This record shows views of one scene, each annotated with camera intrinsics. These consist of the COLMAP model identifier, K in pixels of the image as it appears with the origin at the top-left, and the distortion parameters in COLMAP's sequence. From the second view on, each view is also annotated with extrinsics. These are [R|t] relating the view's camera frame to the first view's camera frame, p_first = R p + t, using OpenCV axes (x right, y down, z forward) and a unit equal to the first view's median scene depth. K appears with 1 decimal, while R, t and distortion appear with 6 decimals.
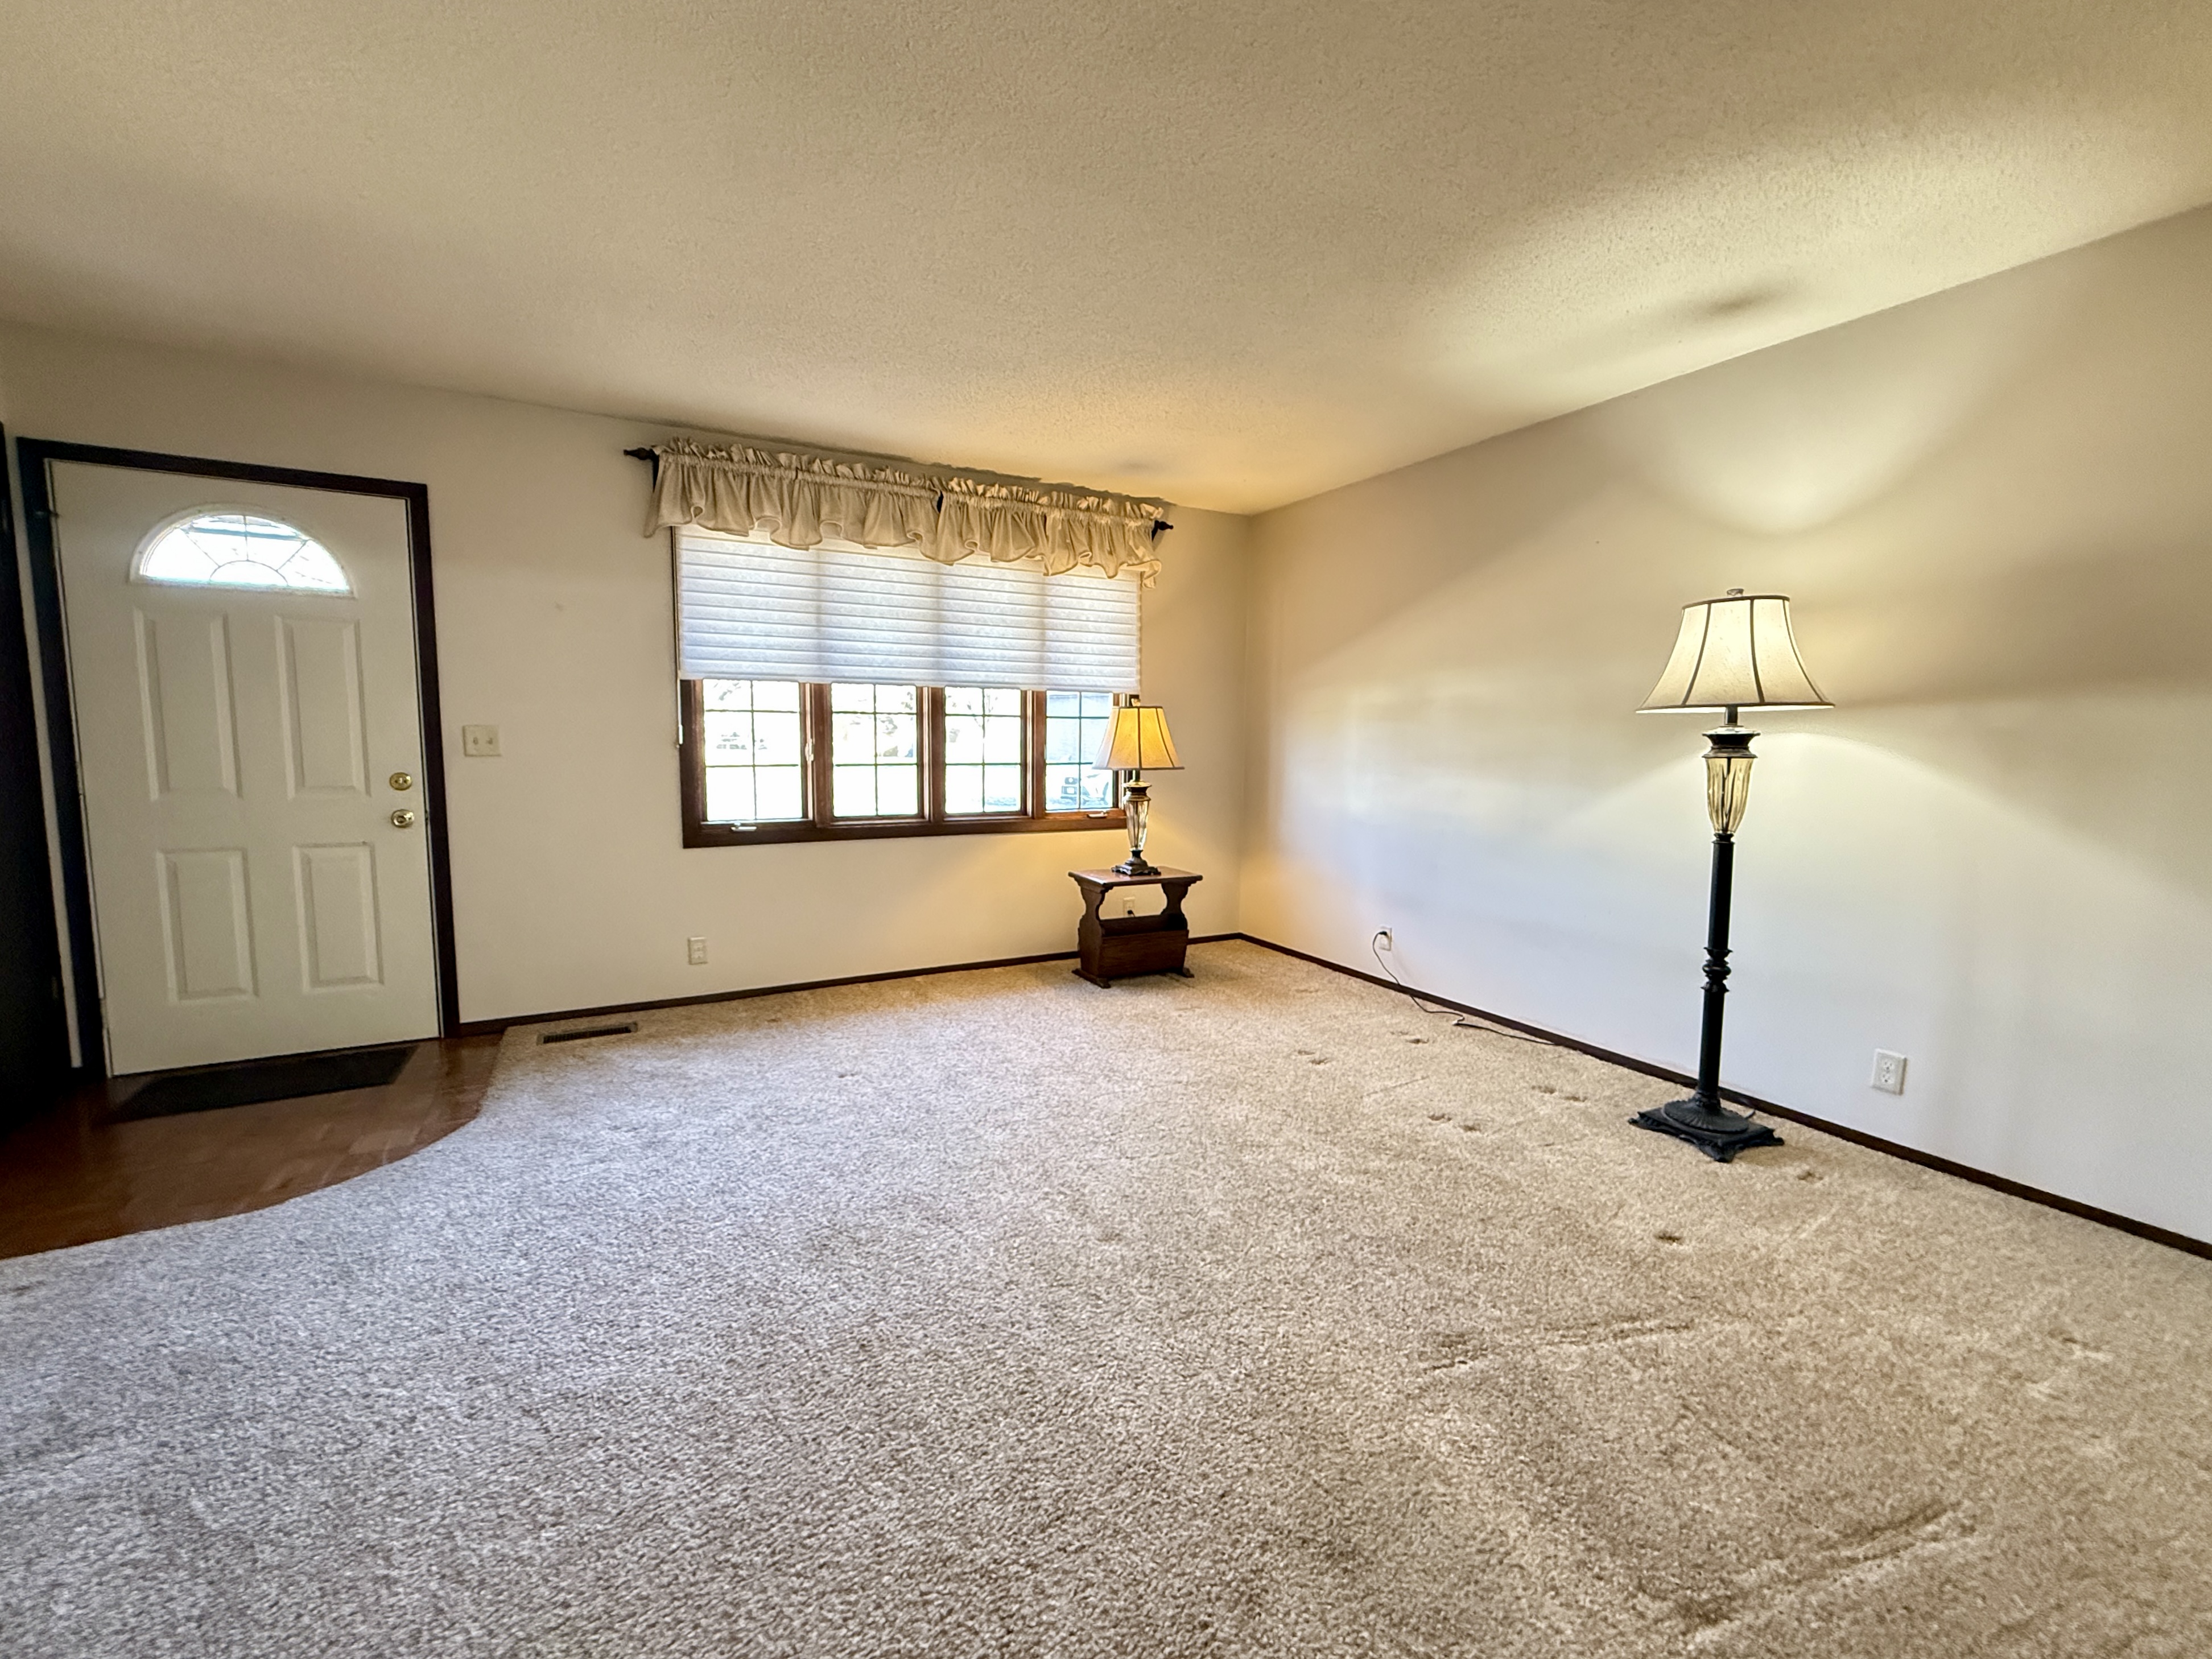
lens RADIAL K [[922.1, 0, 1106.0], [0, 922.1, 829.5], [0, 0, 1]] dist [-0.000441, -0.000098]
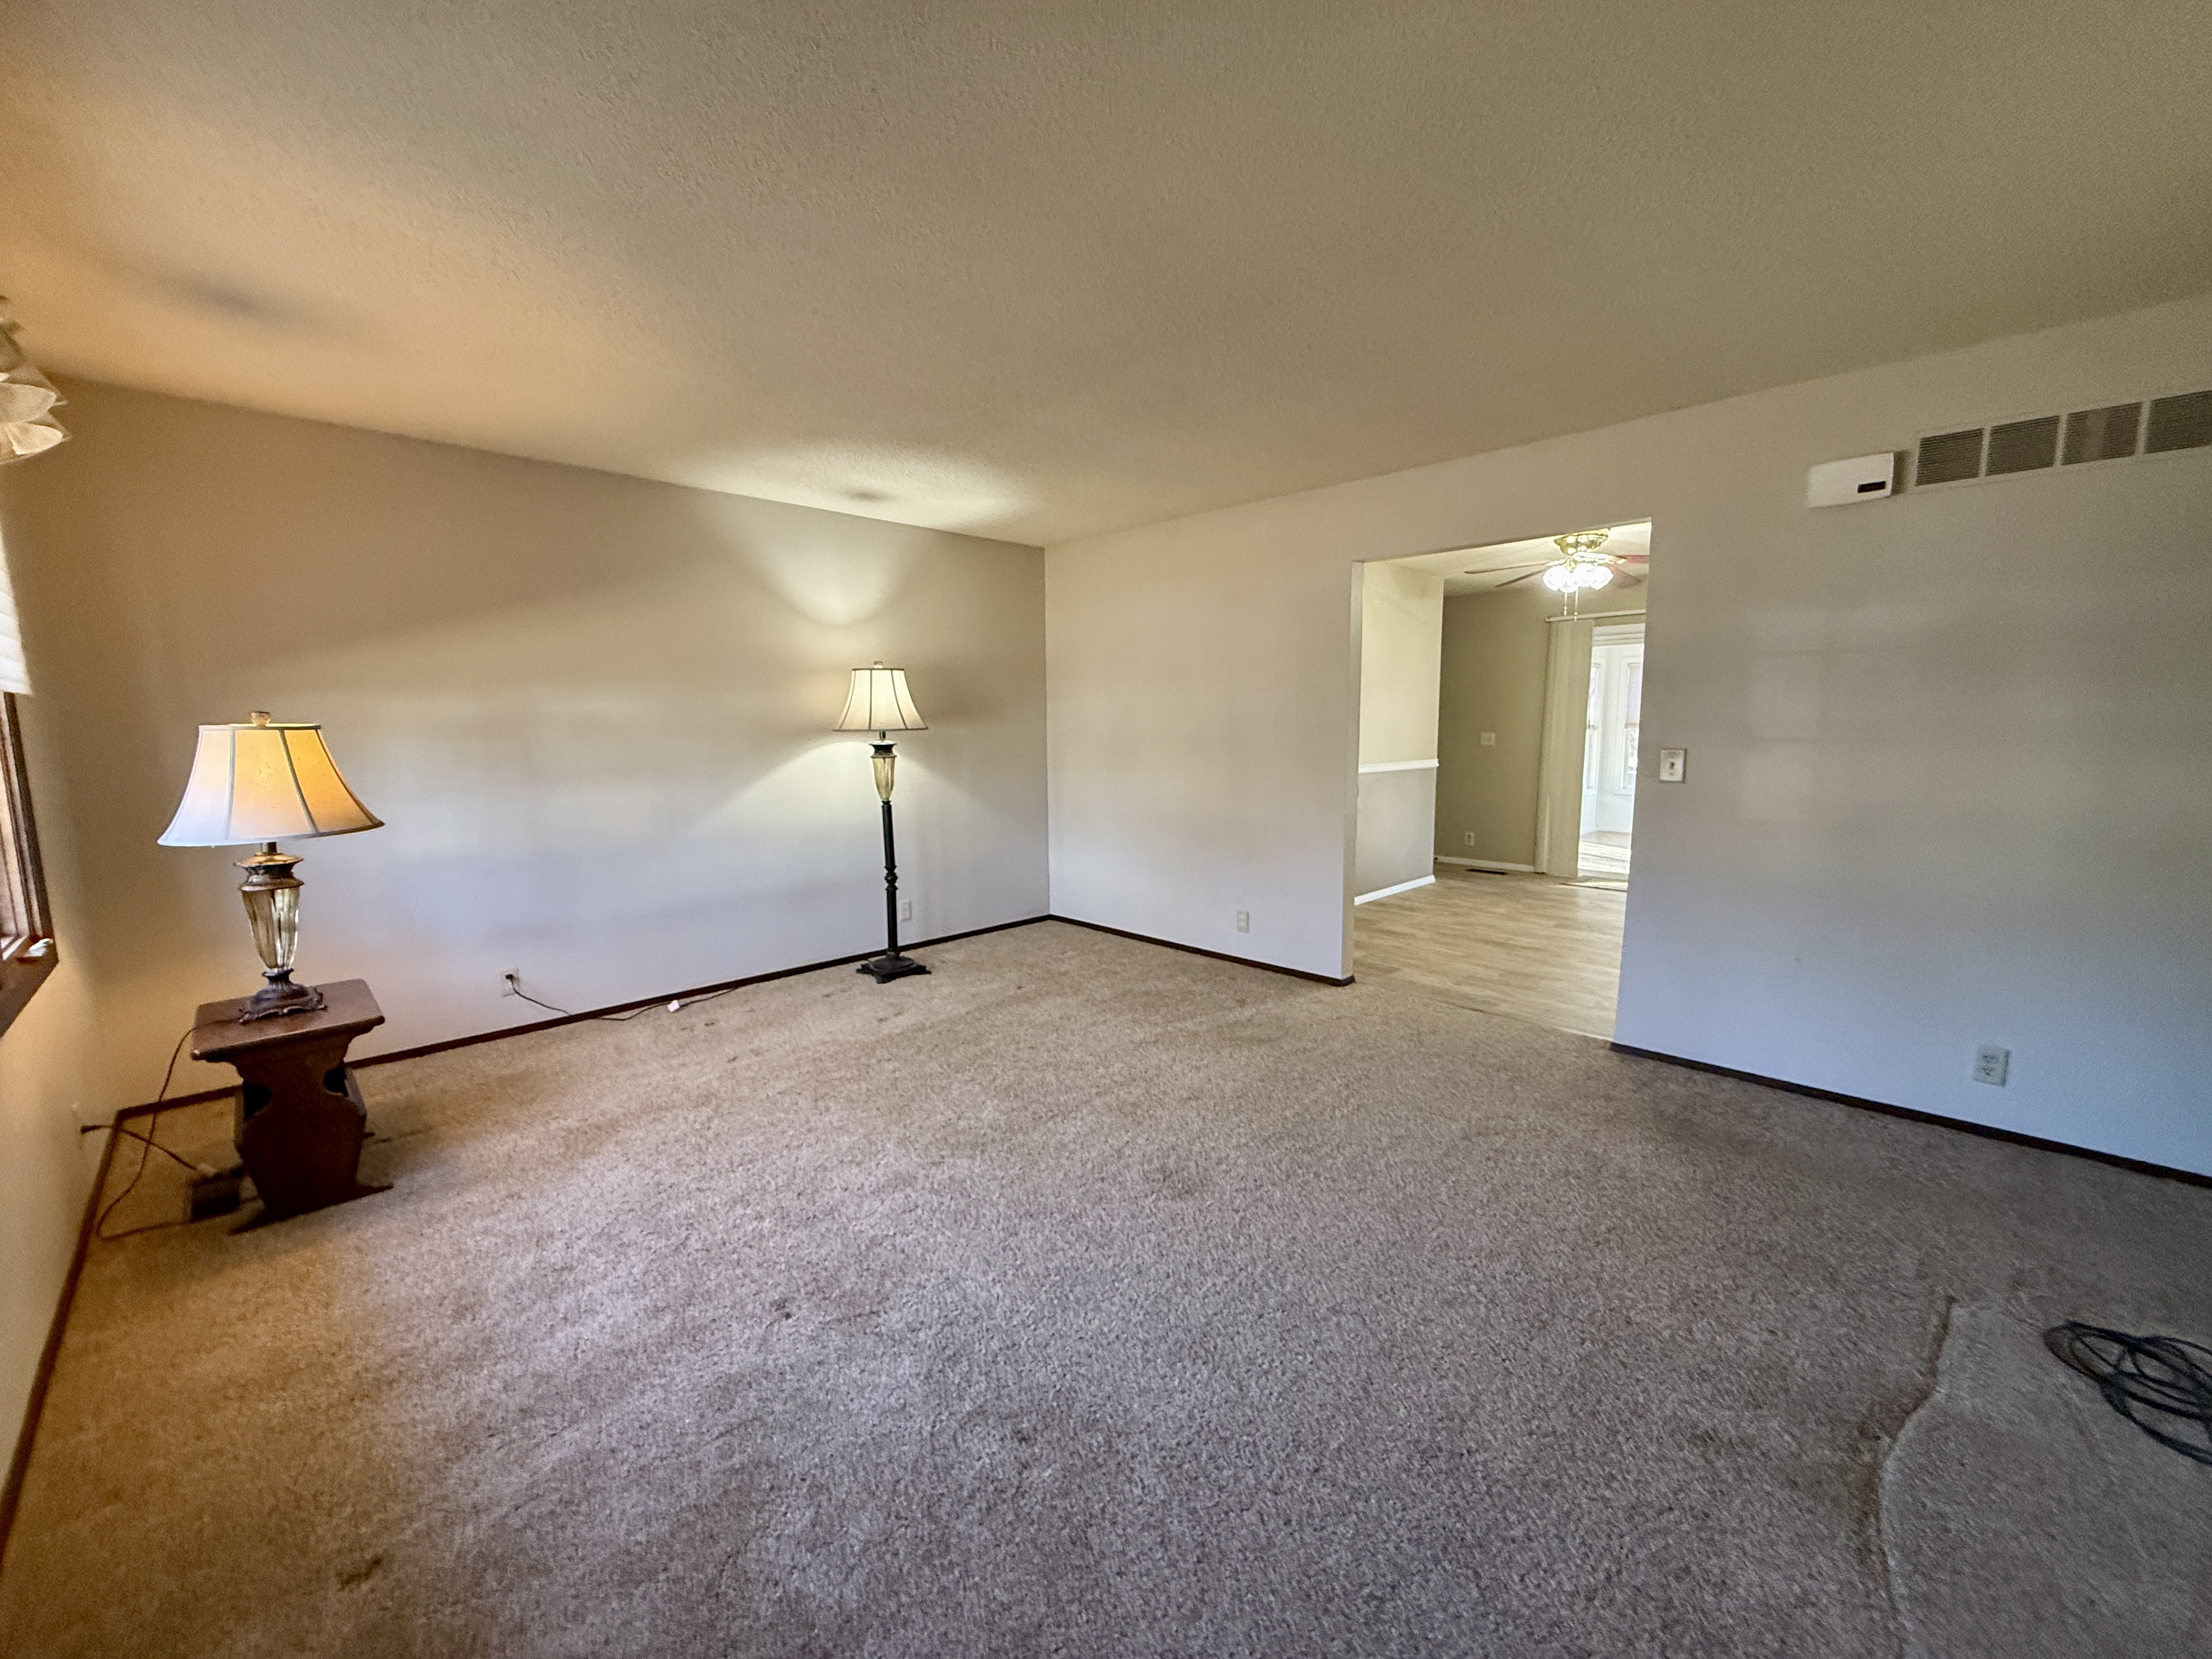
lens RADIAL K [[879.3, 0, 1106.0], [0, 879.3, 829.5], [0, 0, 1]] dist [-0.000015, 0.000165]
pose [[-0.283871, -0.126569, 0.950472, -0.814787], [0.100603, 0.981847, 0.160794, -0.132395], [-0.953570, 0.141265, -0.265984, 0.822094]]
